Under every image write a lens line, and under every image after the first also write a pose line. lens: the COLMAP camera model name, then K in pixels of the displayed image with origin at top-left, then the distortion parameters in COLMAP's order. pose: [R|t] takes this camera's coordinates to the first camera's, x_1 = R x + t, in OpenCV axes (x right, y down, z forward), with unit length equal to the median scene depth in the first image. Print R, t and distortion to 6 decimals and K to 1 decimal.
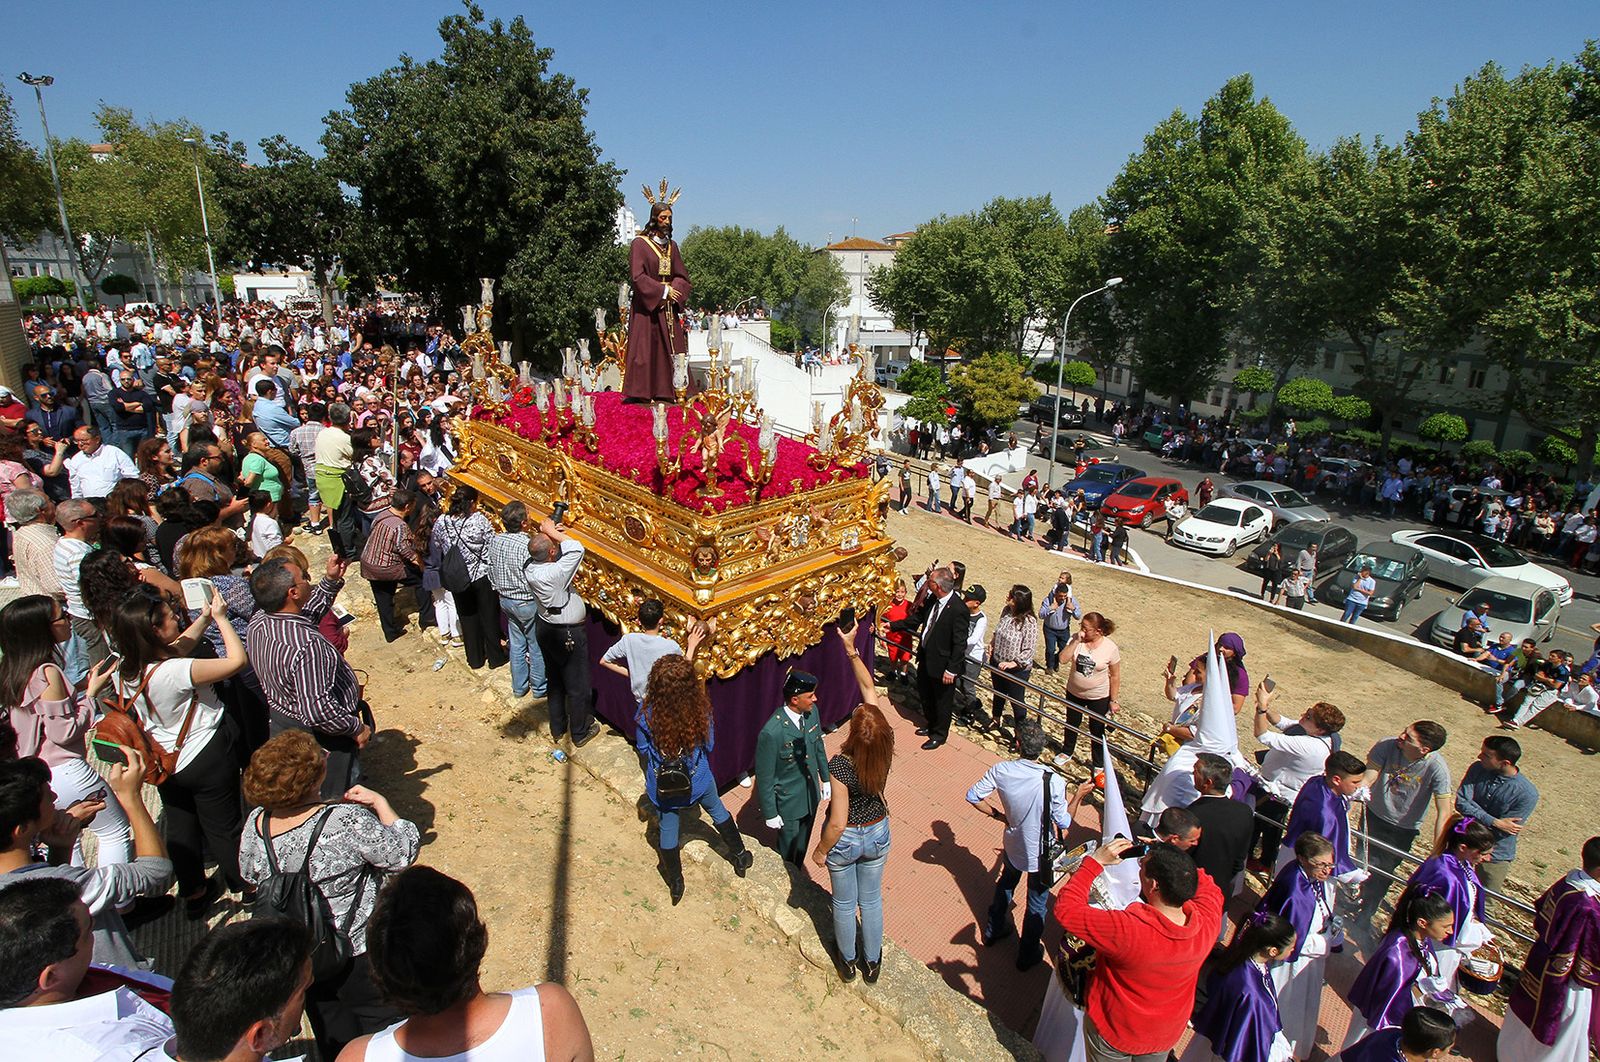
lens RADIAL K [[770.3, 0, 776.5], [0, 770.3, 524.5], [0, 0, 1]] dist [0.000266, -0.013386]
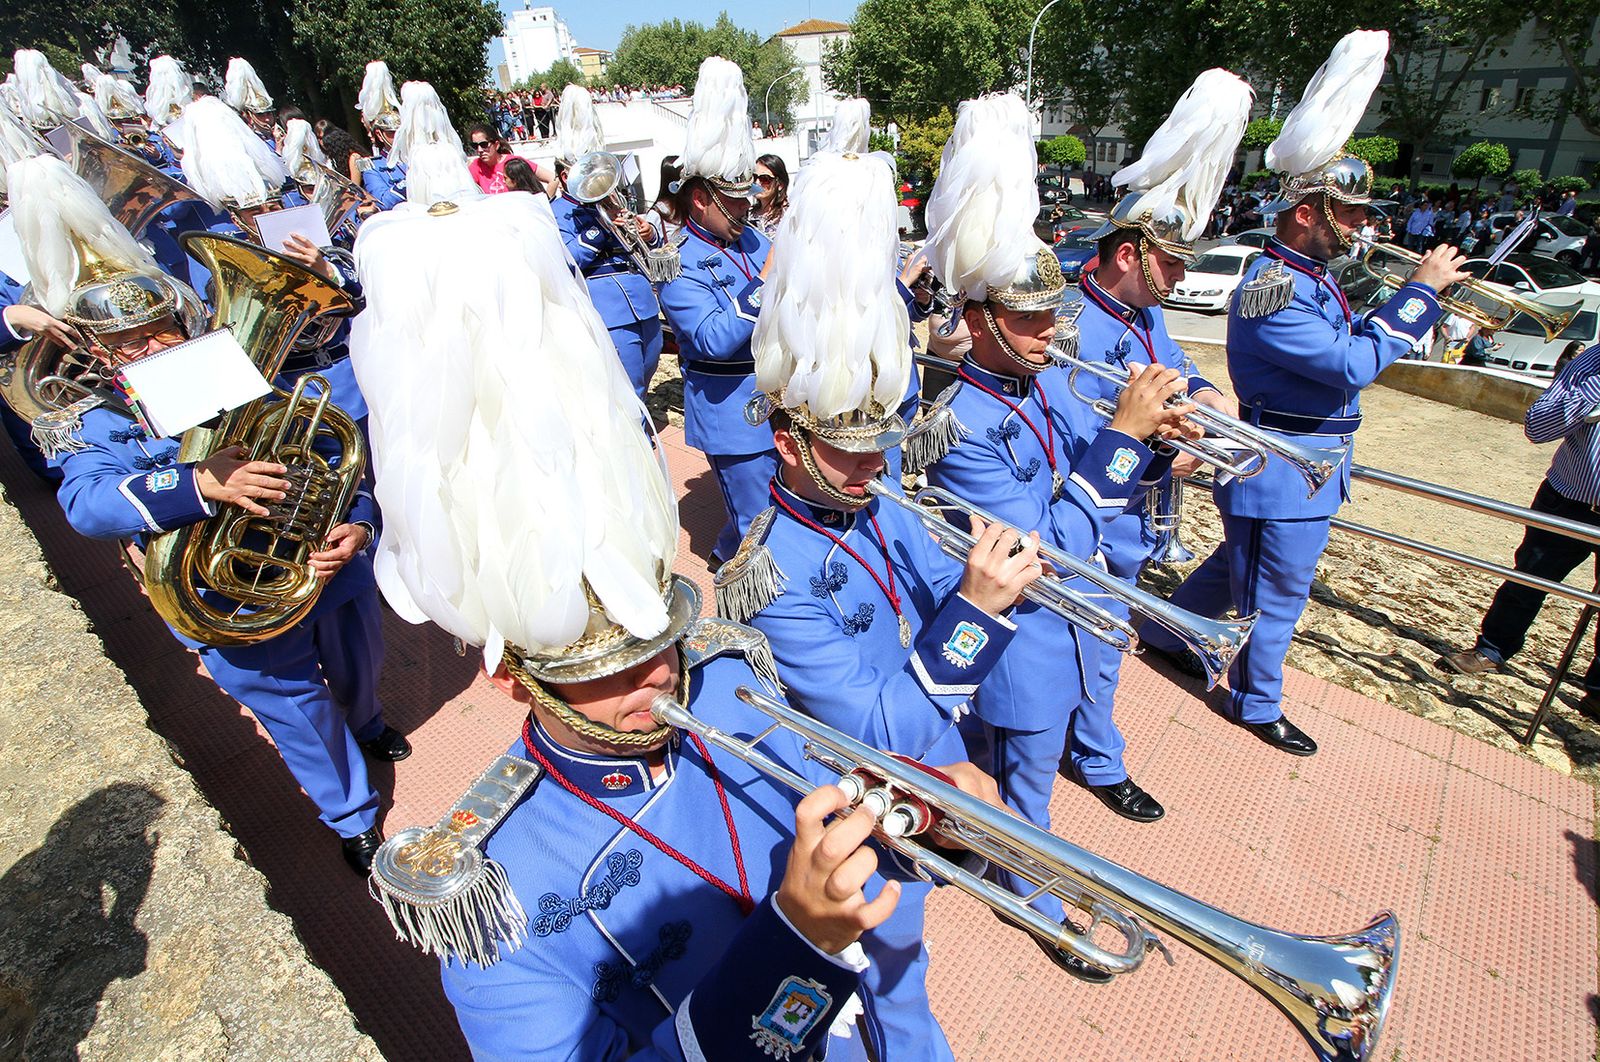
lens RADIAL K [[770.3, 0, 776.5], [0, 770.3, 524.5], [0, 0, 1]] dist [0.000266, -0.013386]
pose [[0.996216, -0.085457, -0.015843, 0.077893], [0.086913, 0.979117, 0.183785, 0.063413], [-0.000194, -0.184467, 0.982839, 0.112282]]
